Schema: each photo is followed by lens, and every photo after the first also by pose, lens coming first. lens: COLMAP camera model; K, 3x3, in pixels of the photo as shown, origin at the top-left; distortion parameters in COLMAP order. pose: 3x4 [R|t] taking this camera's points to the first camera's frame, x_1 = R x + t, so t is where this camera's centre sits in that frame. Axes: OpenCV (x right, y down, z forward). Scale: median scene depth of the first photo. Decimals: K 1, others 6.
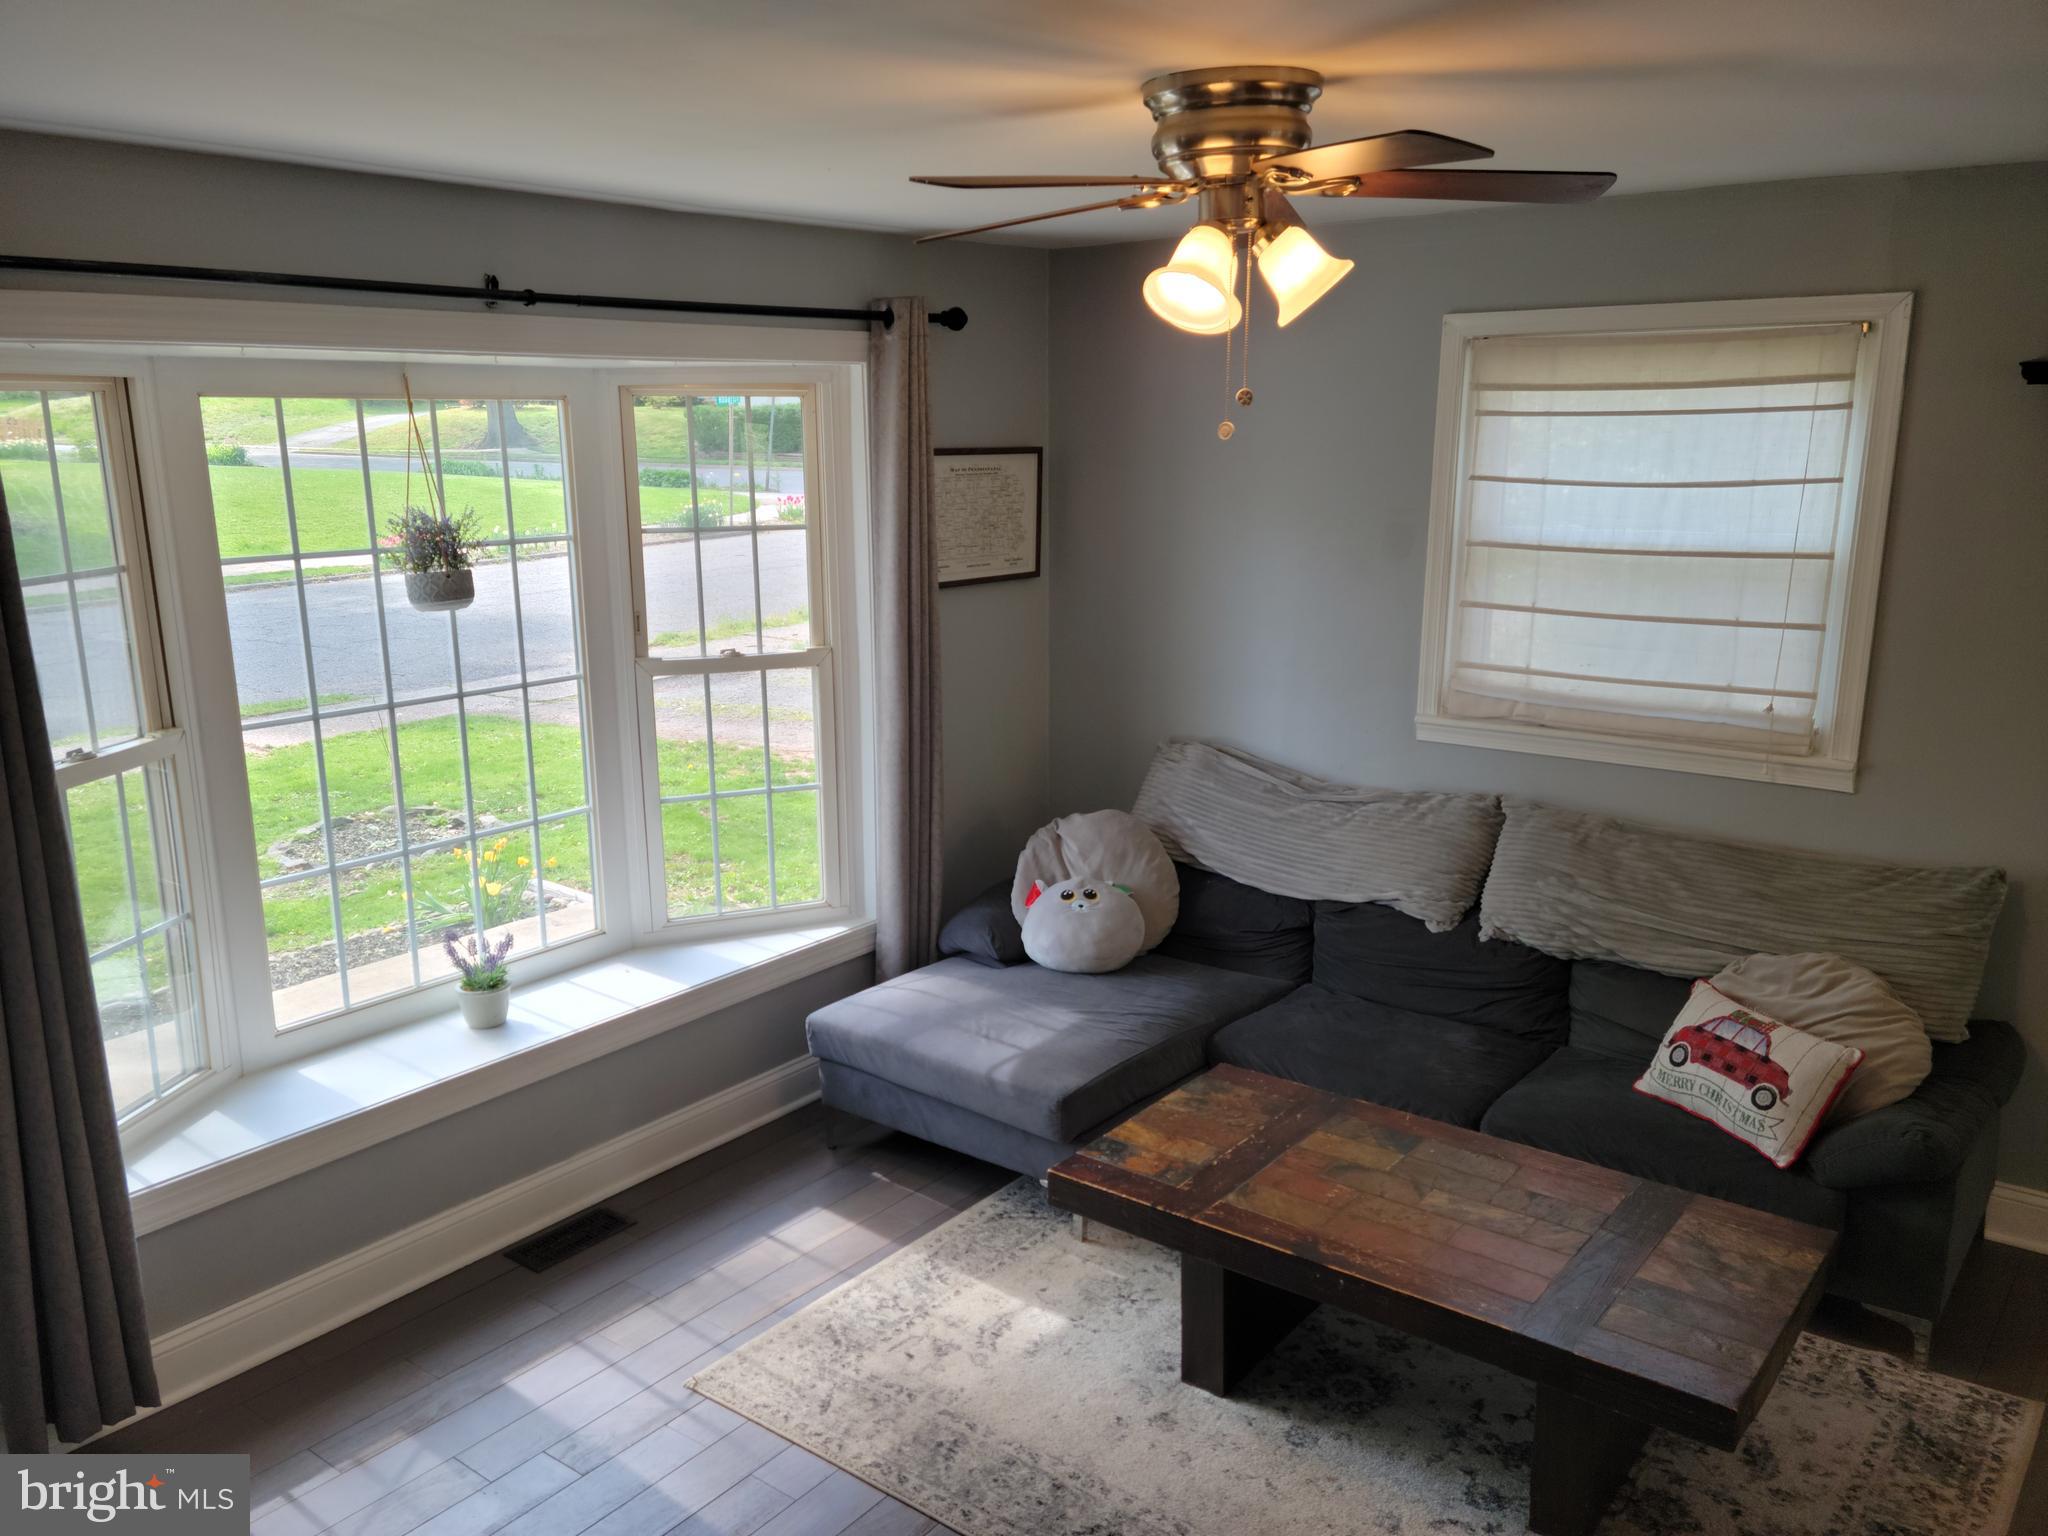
lens RADIAL K [[1635.1, 0, 994.5], [0, 1635.1, 814.2], [0, 0, 1]] dist [0.104690, -0.100051]
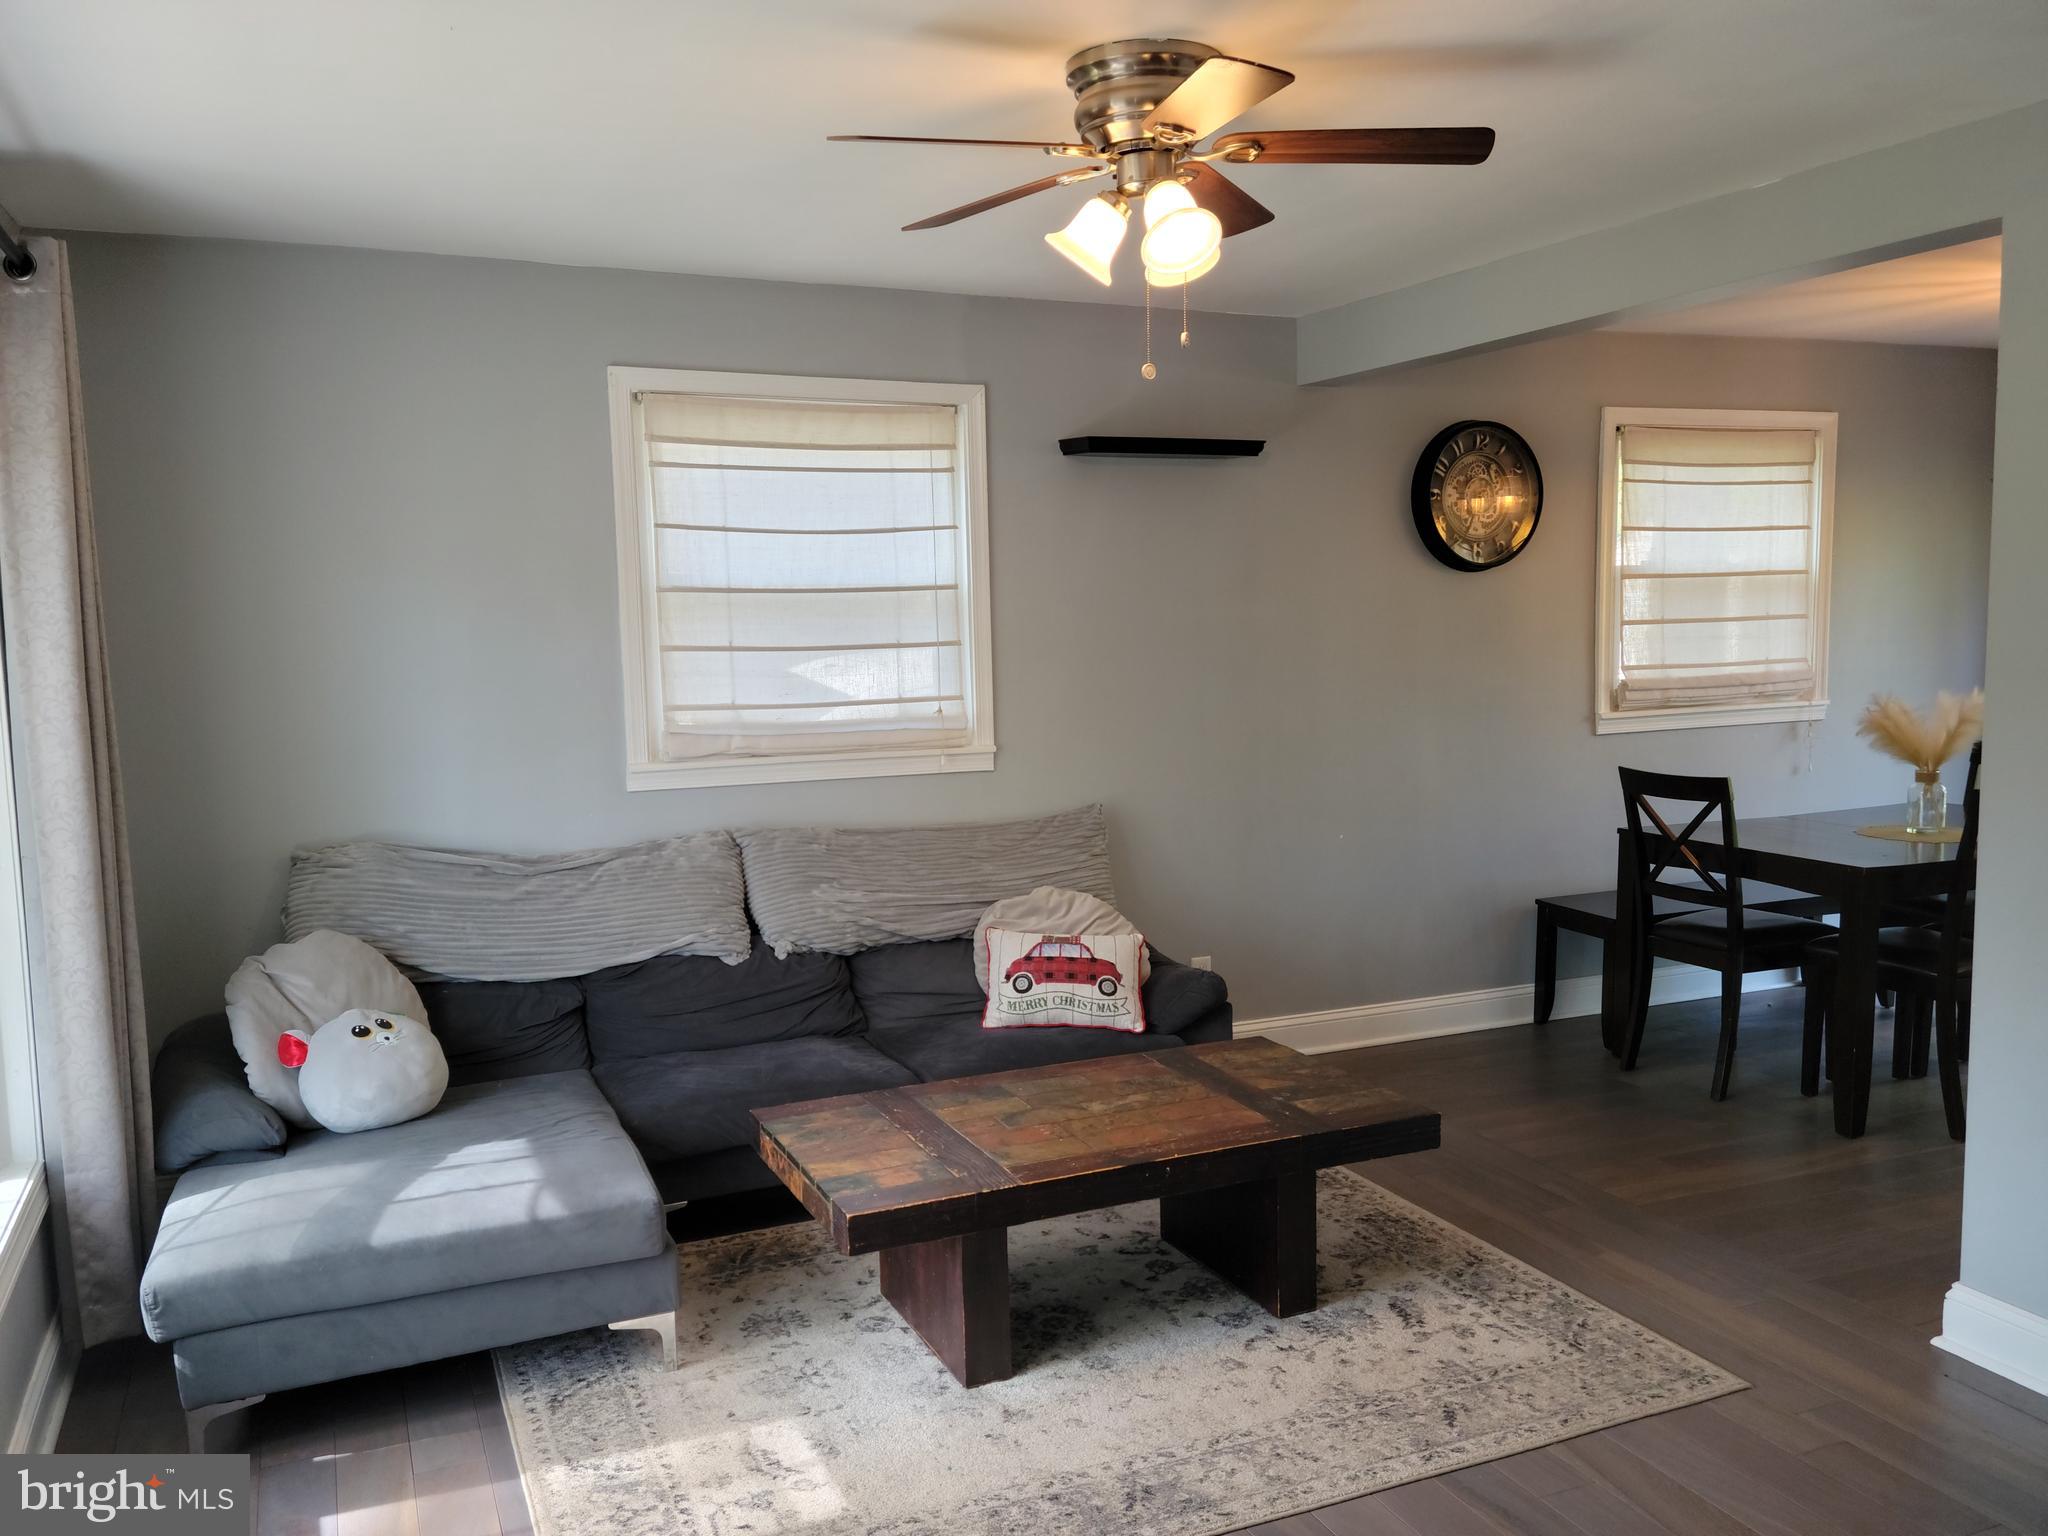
lens RADIAL K [[1635.1, 0, 1029.4], [0, 1635.1, 812.5], [0, 0, 1]] dist [0.104690, -0.100051]
pose [[0.461215, -0.110194, 0.880419, -0.574897], [0.227890, 0.973684, 0.002485, 0.021812], [-0.857523, 0.199492, 0.474190, 0.386337]]
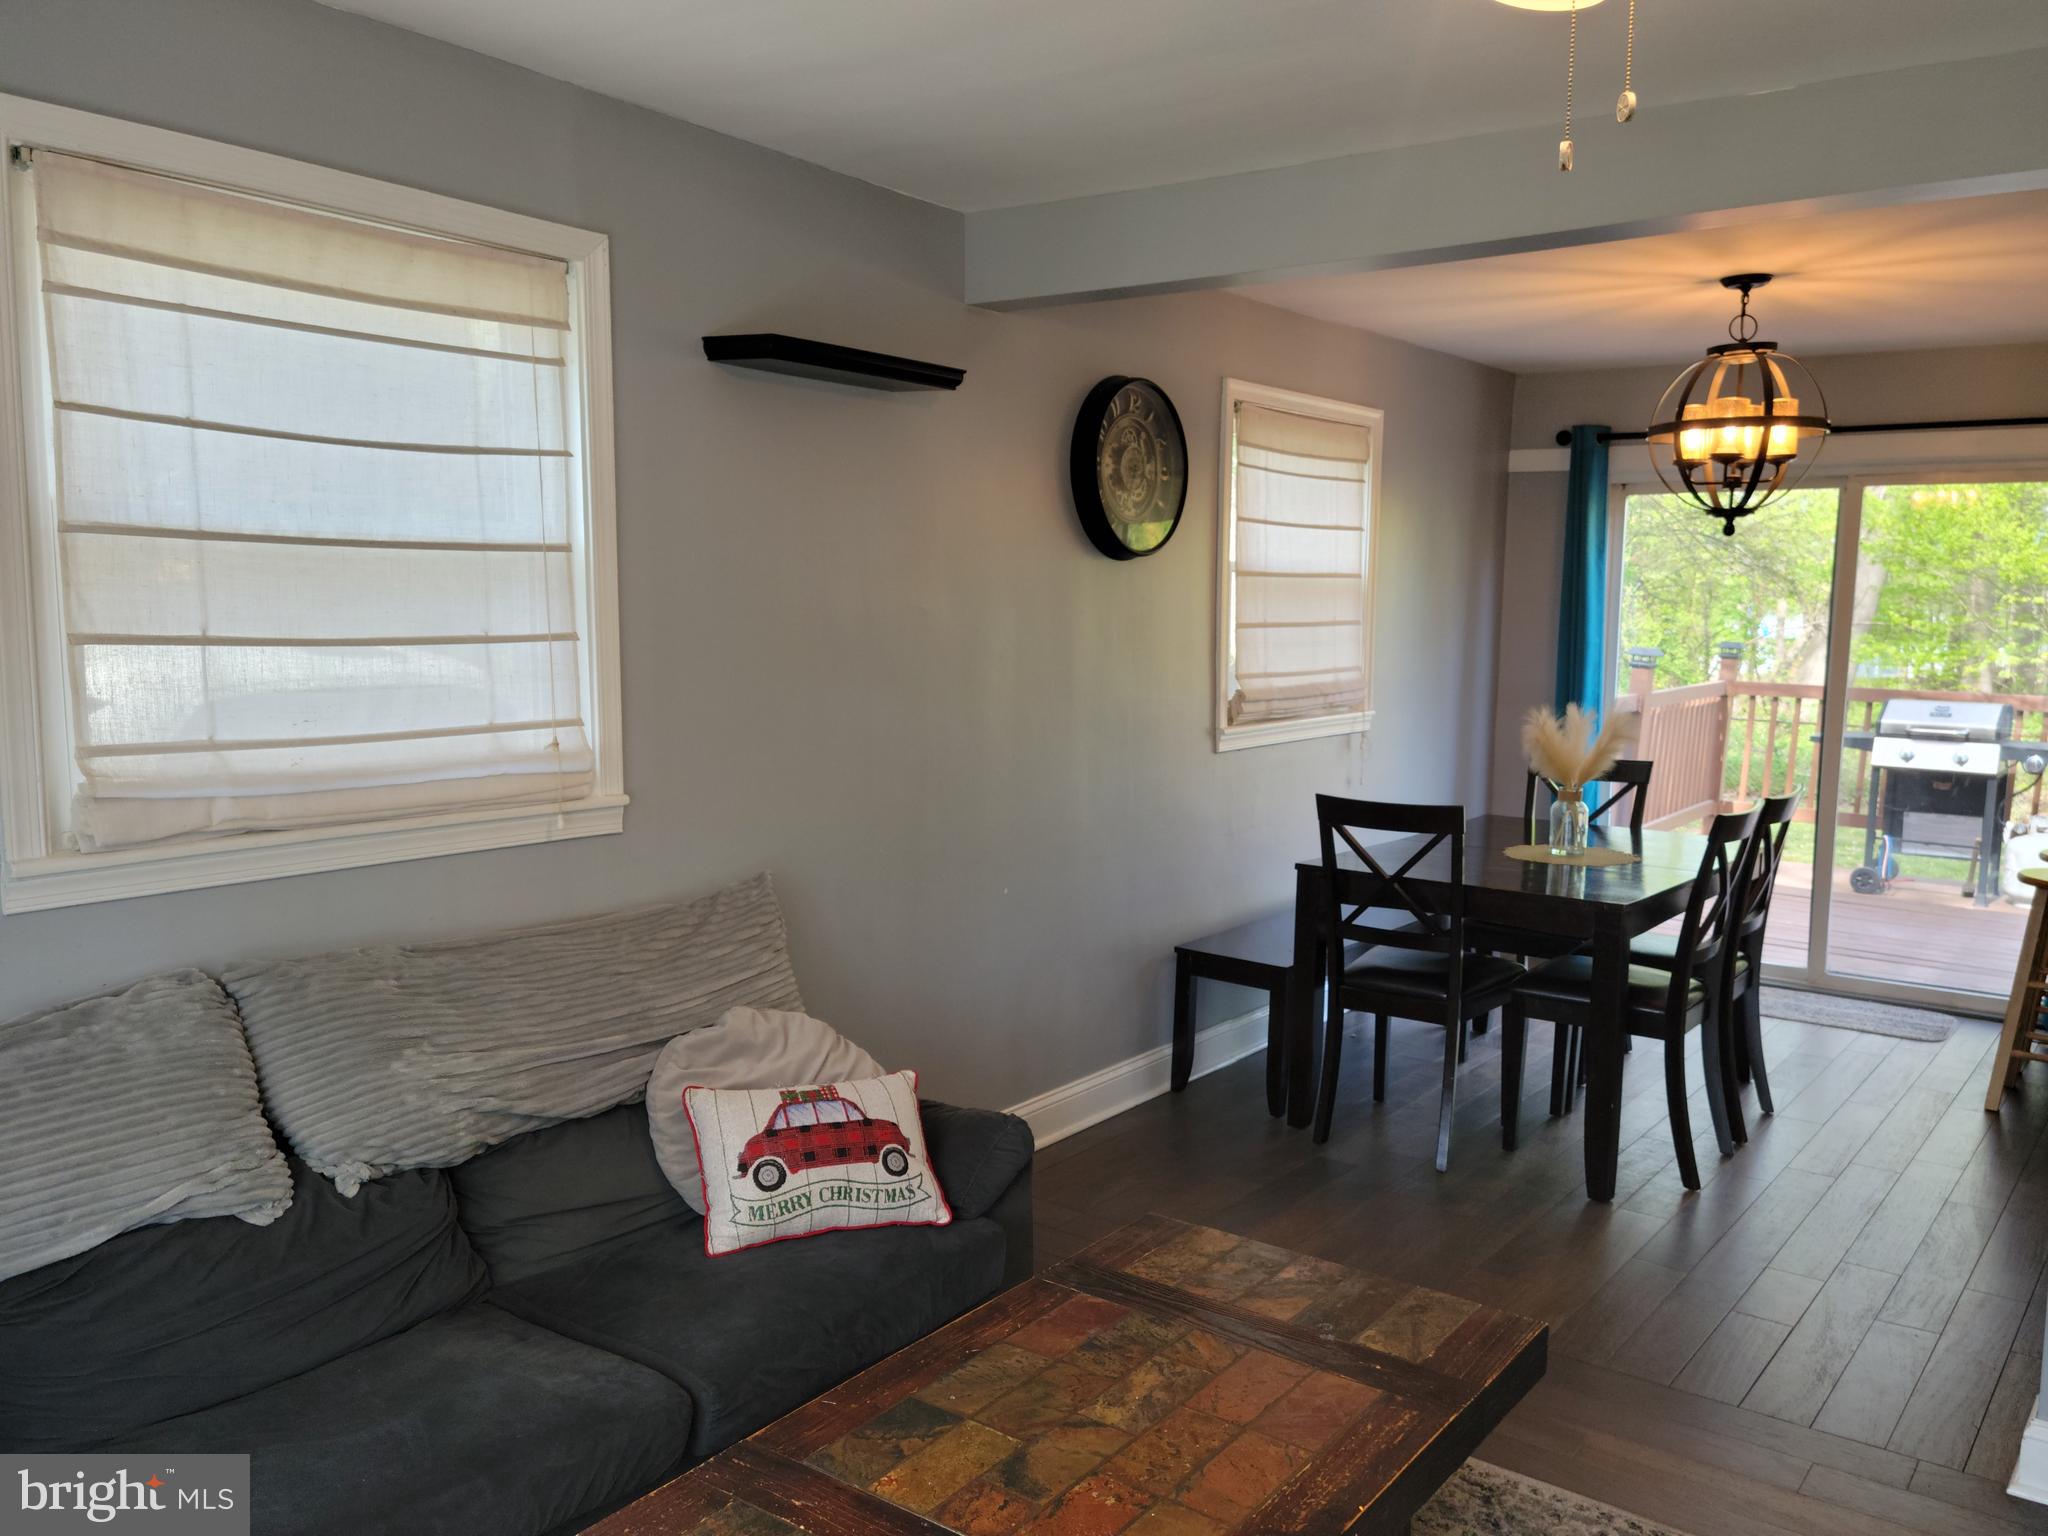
lens RADIAL K [[1635.1, 0, 1038.7], [0, 1635.1, 793.4], [0, 0, 1]] dist [0.104690, -0.100051]
pose [[-0.037747, -0.113516, 0.992819, -0.304525], [0.229167, 0.966065, 0.119170, -0.080983], [-0.972655, 0.232019, -0.010452, 0.795930]]
